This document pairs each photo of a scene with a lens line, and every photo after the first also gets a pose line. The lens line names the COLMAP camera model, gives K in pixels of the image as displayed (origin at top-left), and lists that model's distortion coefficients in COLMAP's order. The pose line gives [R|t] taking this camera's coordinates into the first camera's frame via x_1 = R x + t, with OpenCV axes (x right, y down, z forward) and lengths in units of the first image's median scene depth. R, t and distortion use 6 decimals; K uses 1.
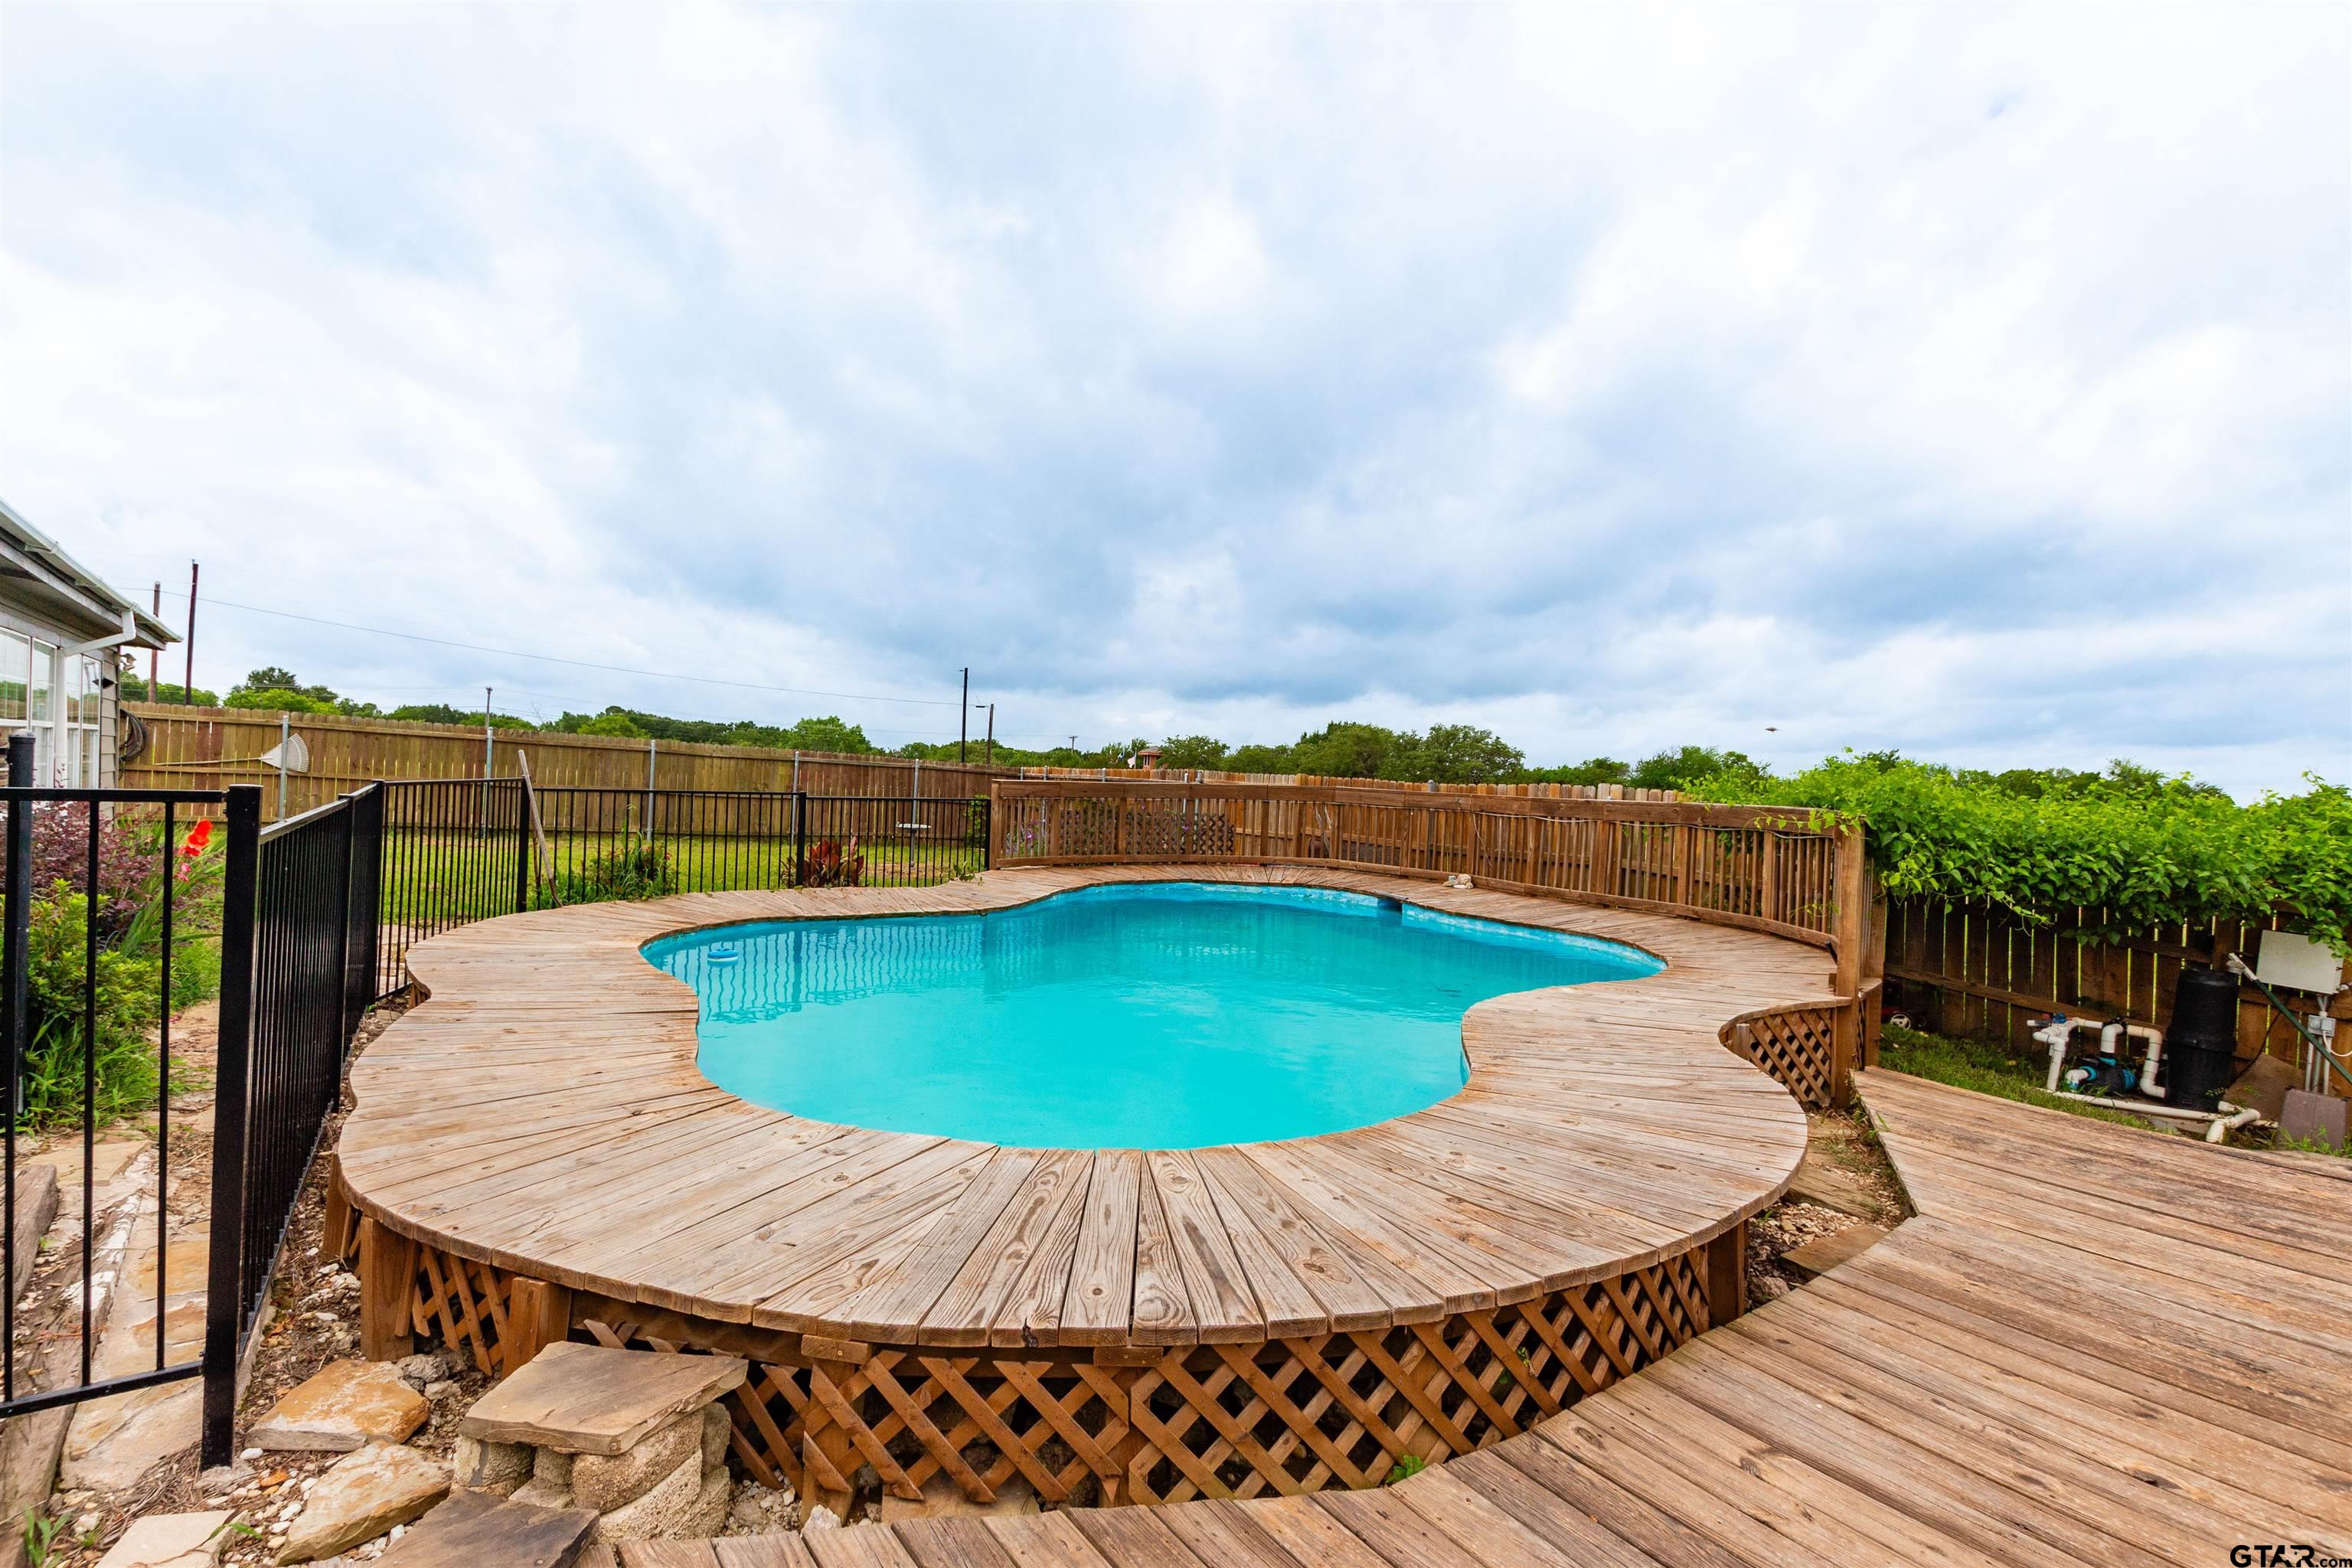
lens RADIAL K [[1058.0, 0, 1147.3], [0, 1058.0, 785.7], [0, 0, 1]] dist [0.000005, 0.000054]
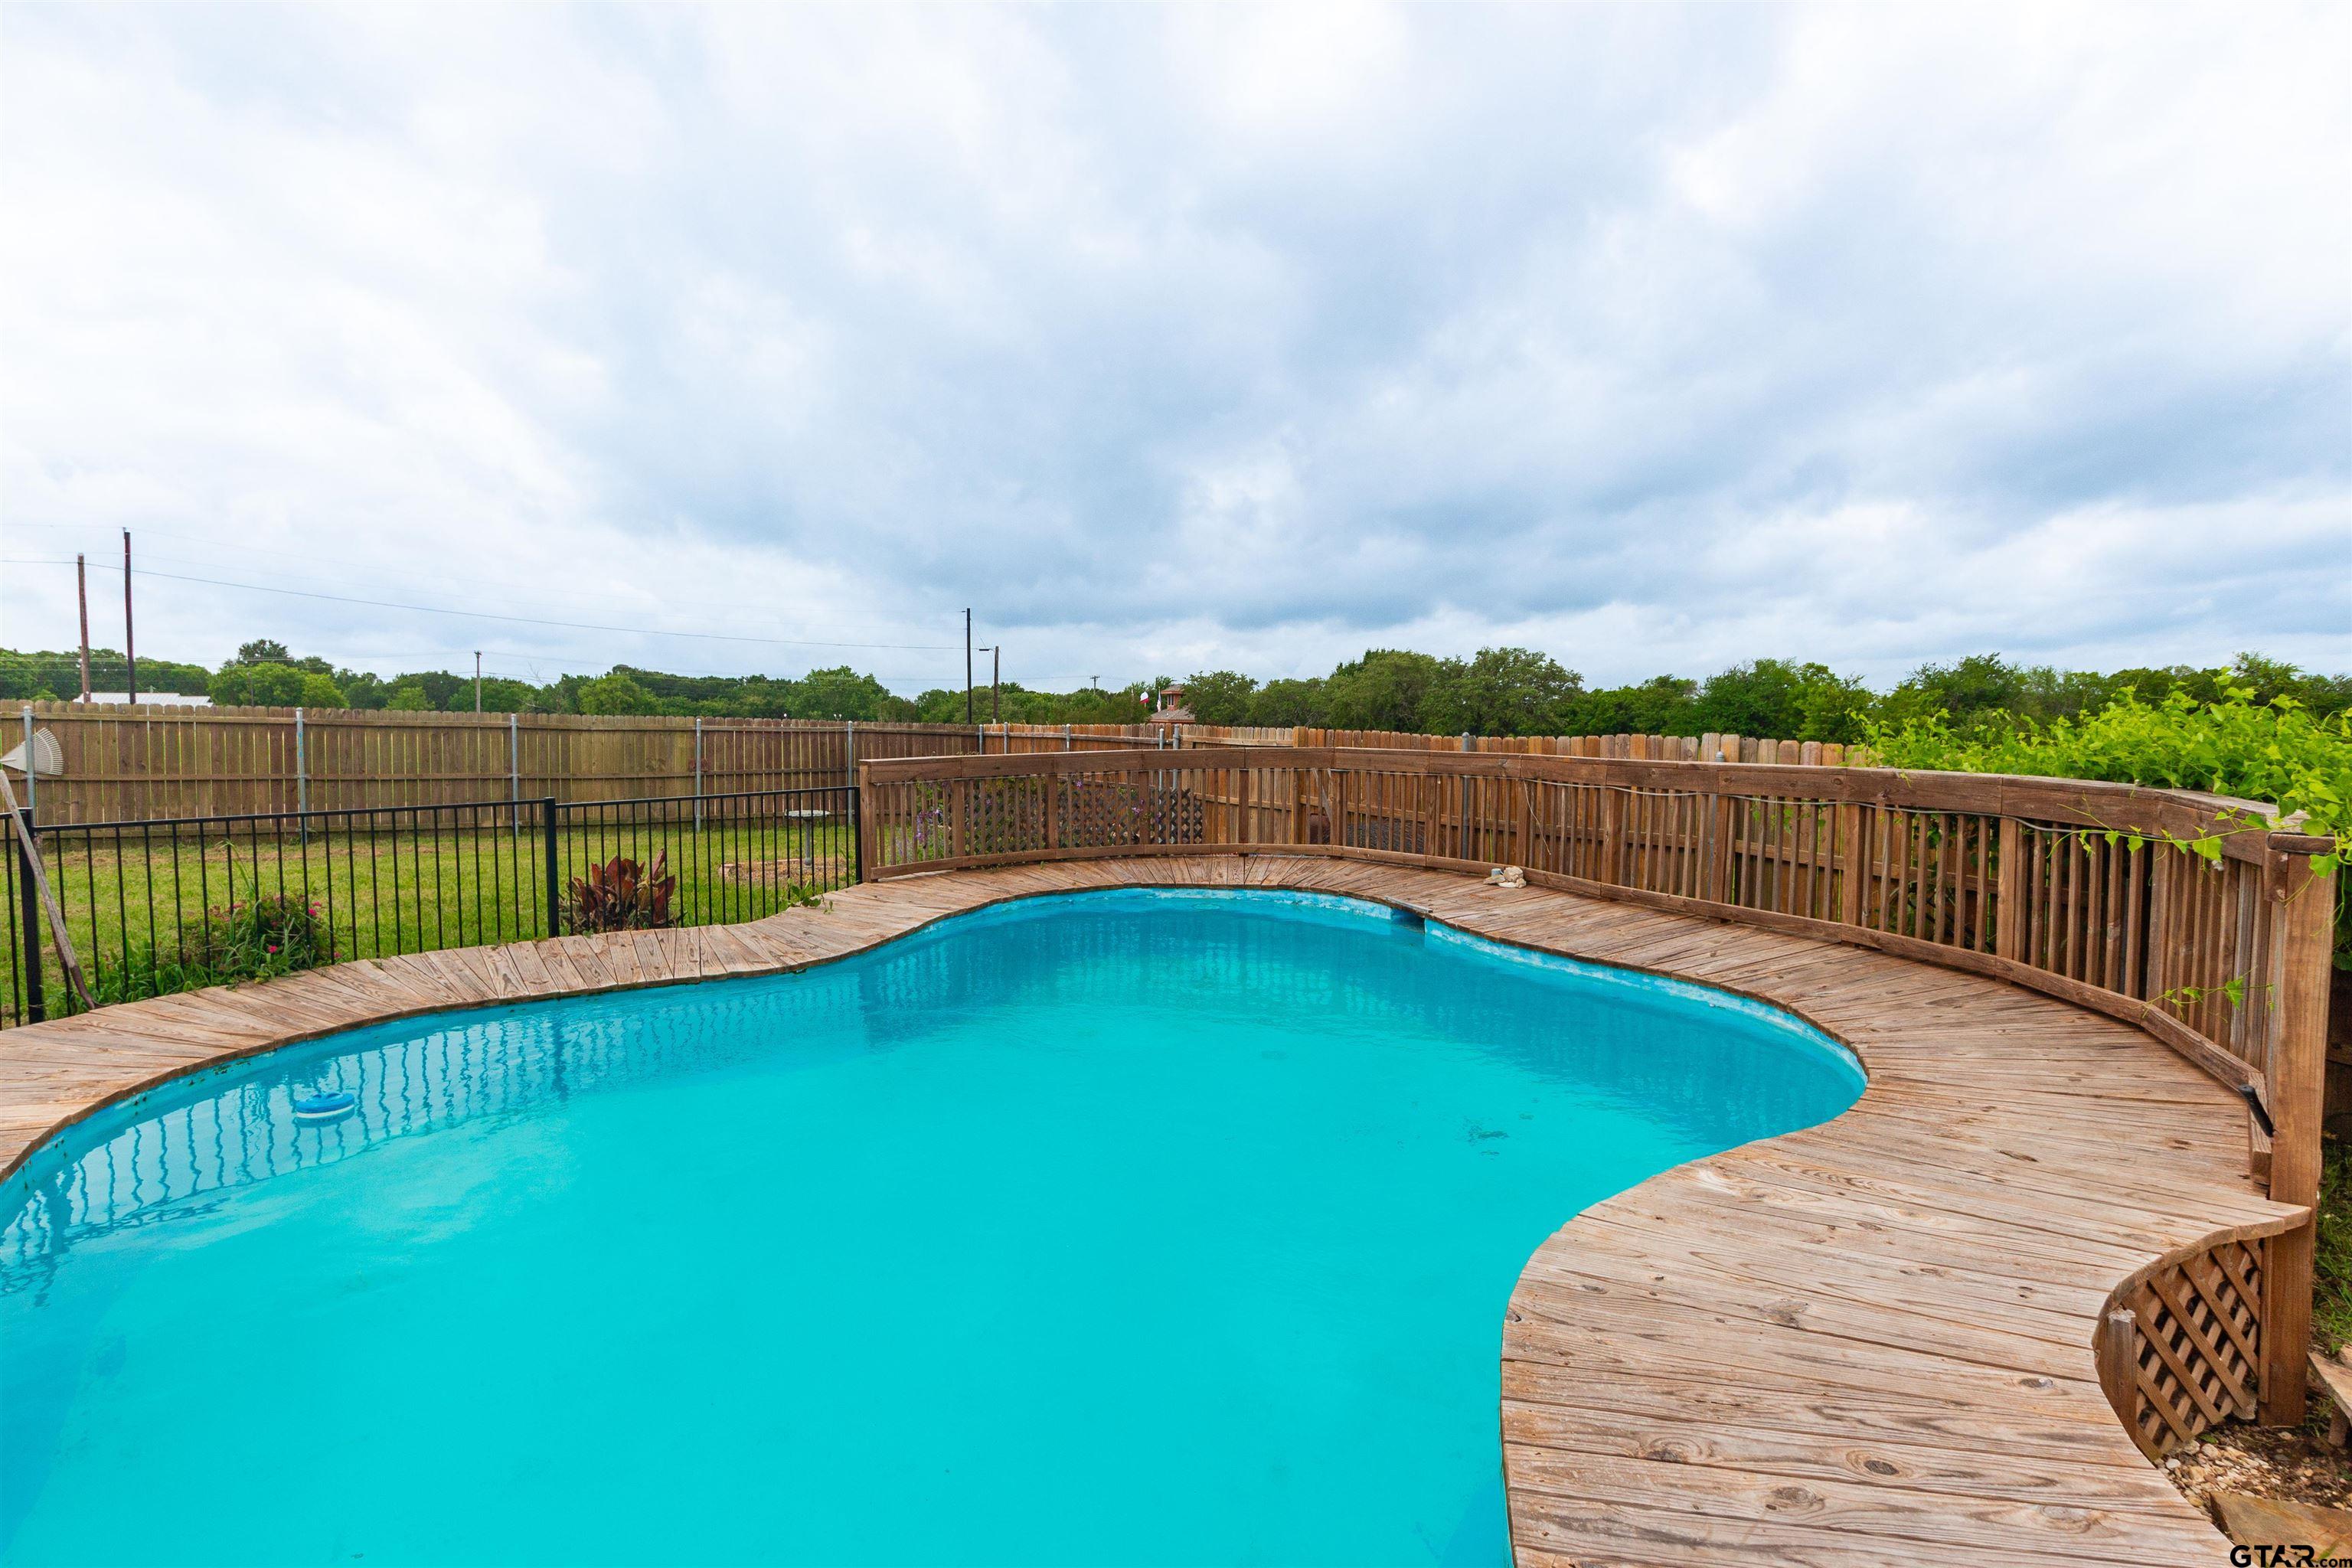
lens RADIAL K [[1111.5, 0, 1145.3], [0, 1111.5, 788.1], [0, 0, 1]] dist [0.000059, 0.000001]
pose [[0.998675, -0.039231, -0.033319, 0.066217], [0.041051, 0.997597, 0.055809, -0.018477], [0.031049, -0.057103, 0.997885, 0.208146]]
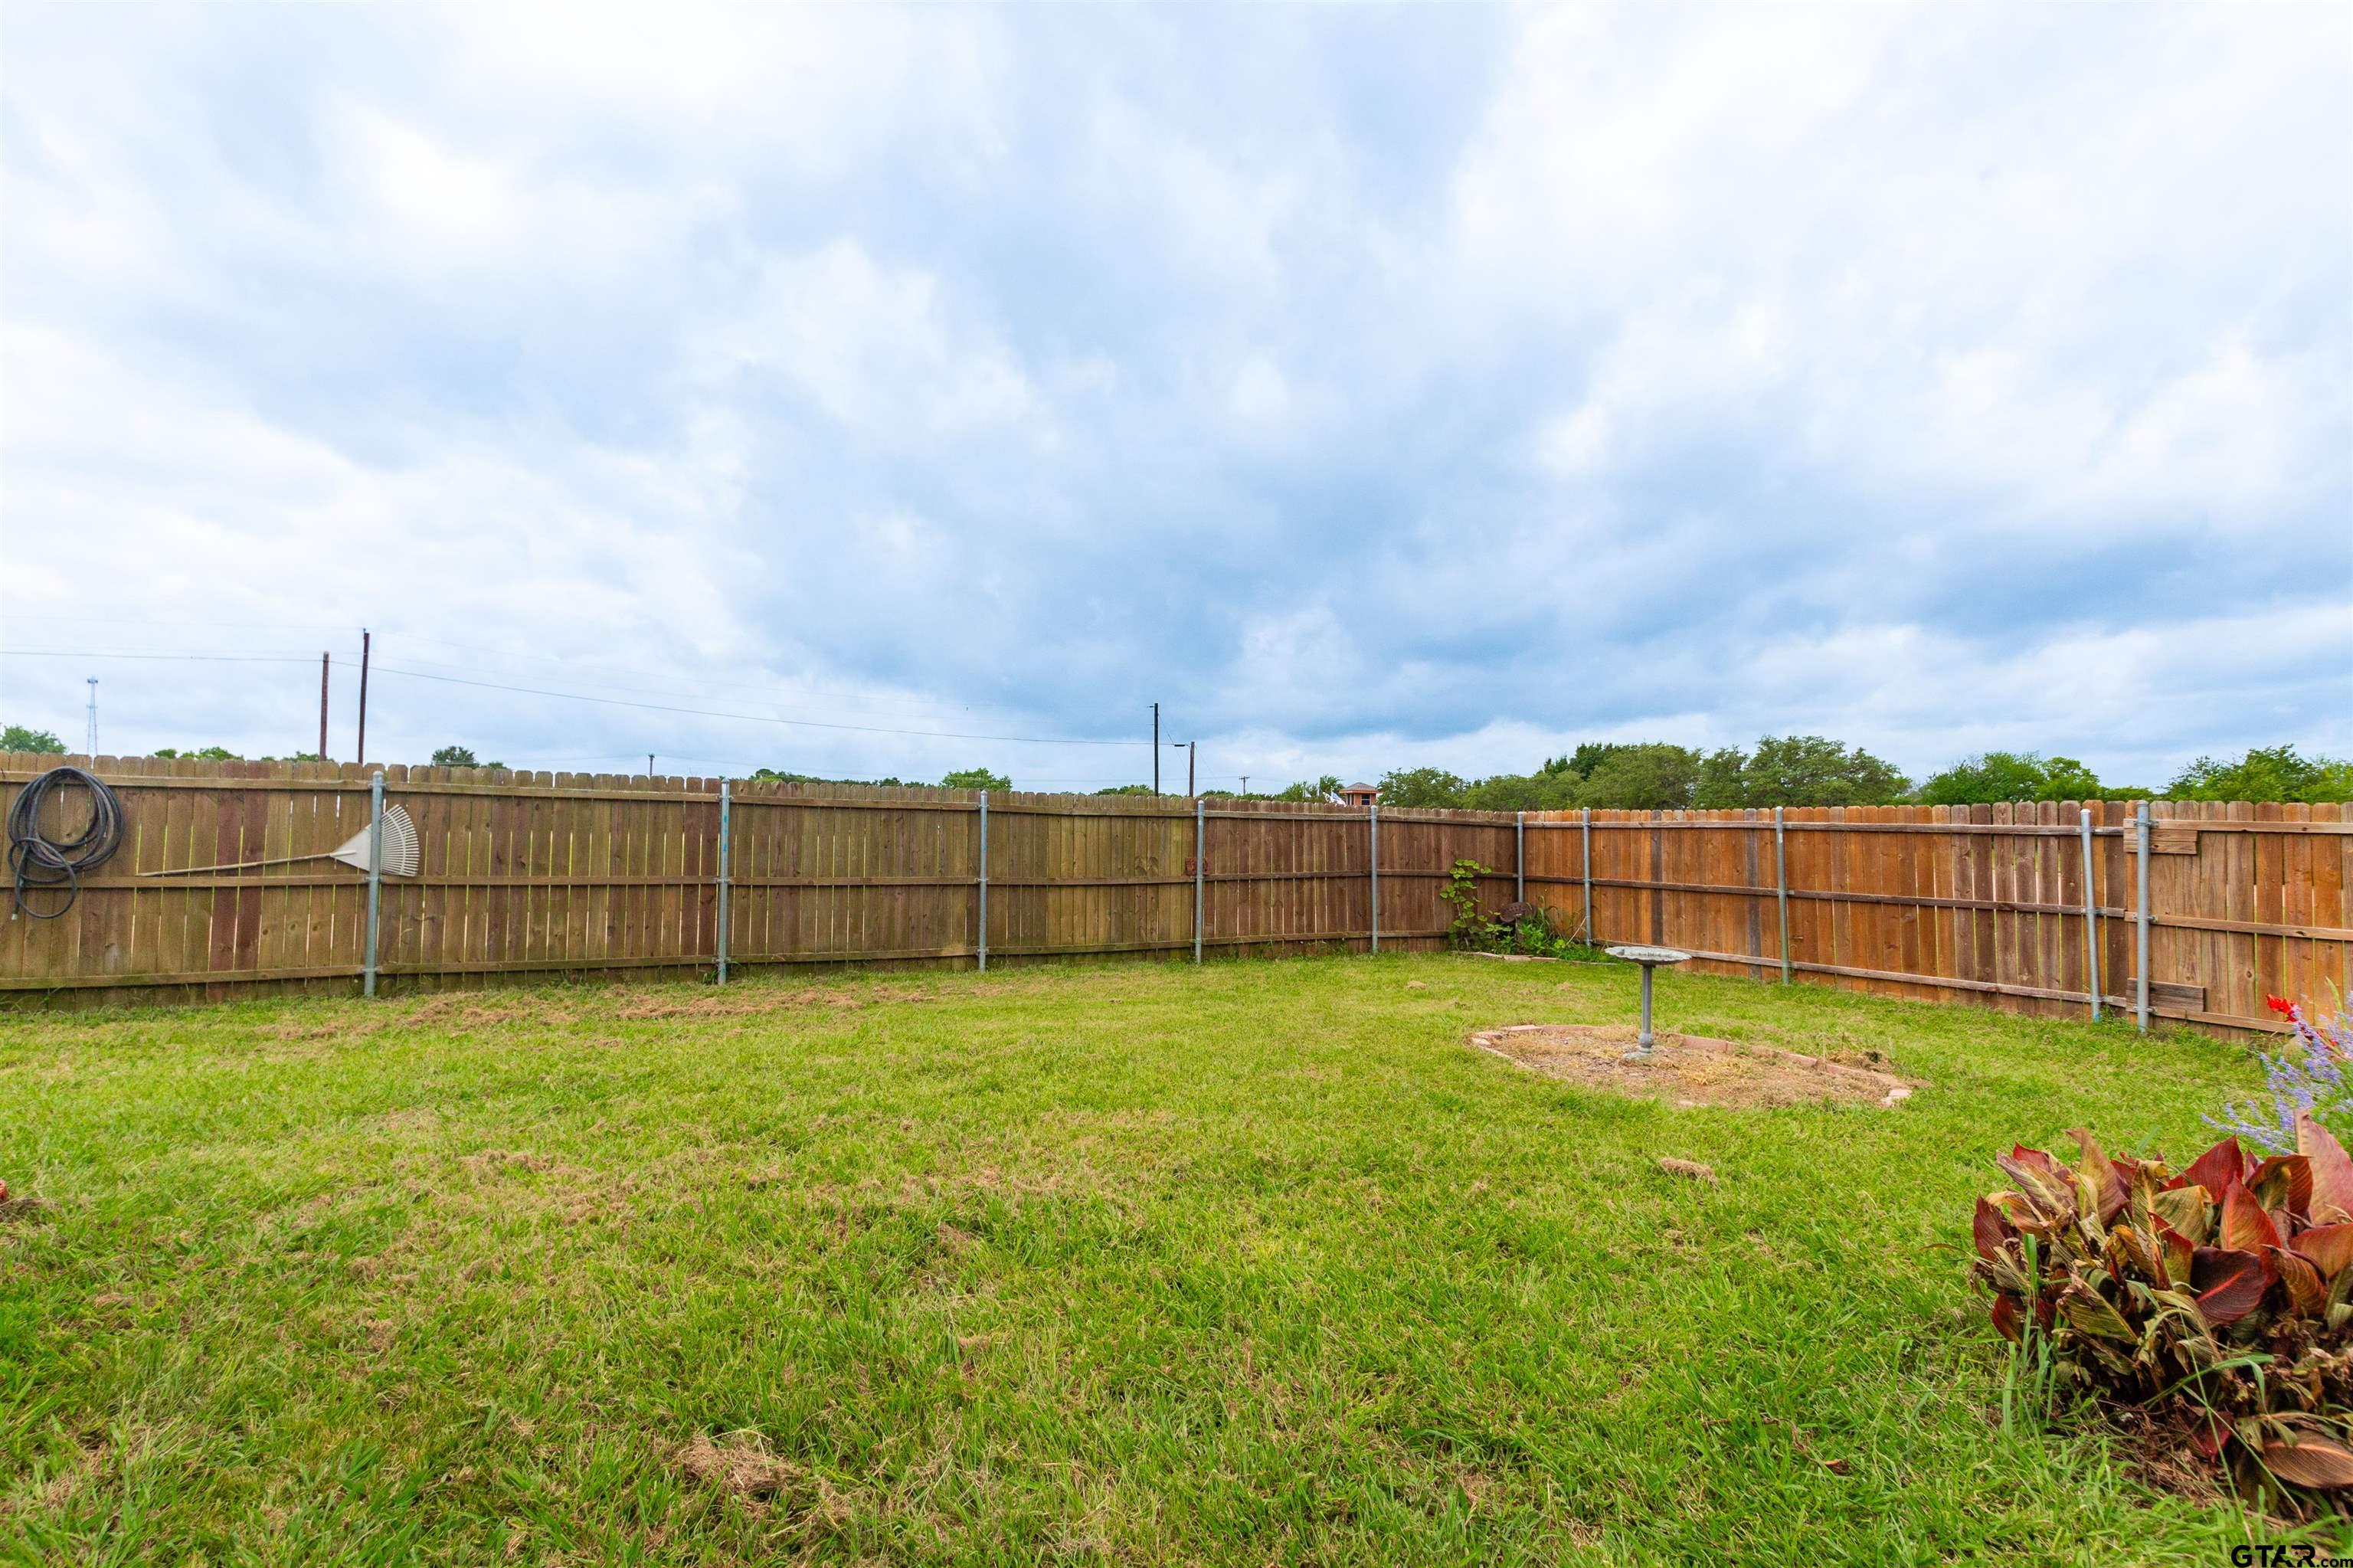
lens RADIAL K [[1112.1, 0, 1145.8], [0, 1112.1, 788.1], [0, 0, 1]] dist [0.000059, 0.000001]
pose [[0.989831, -0.044496, -0.135114, -0.410515], [0.039364, 0.998407, -0.040423, -0.023072], [0.136697, 0.034693, 0.990005, 0.574256]]
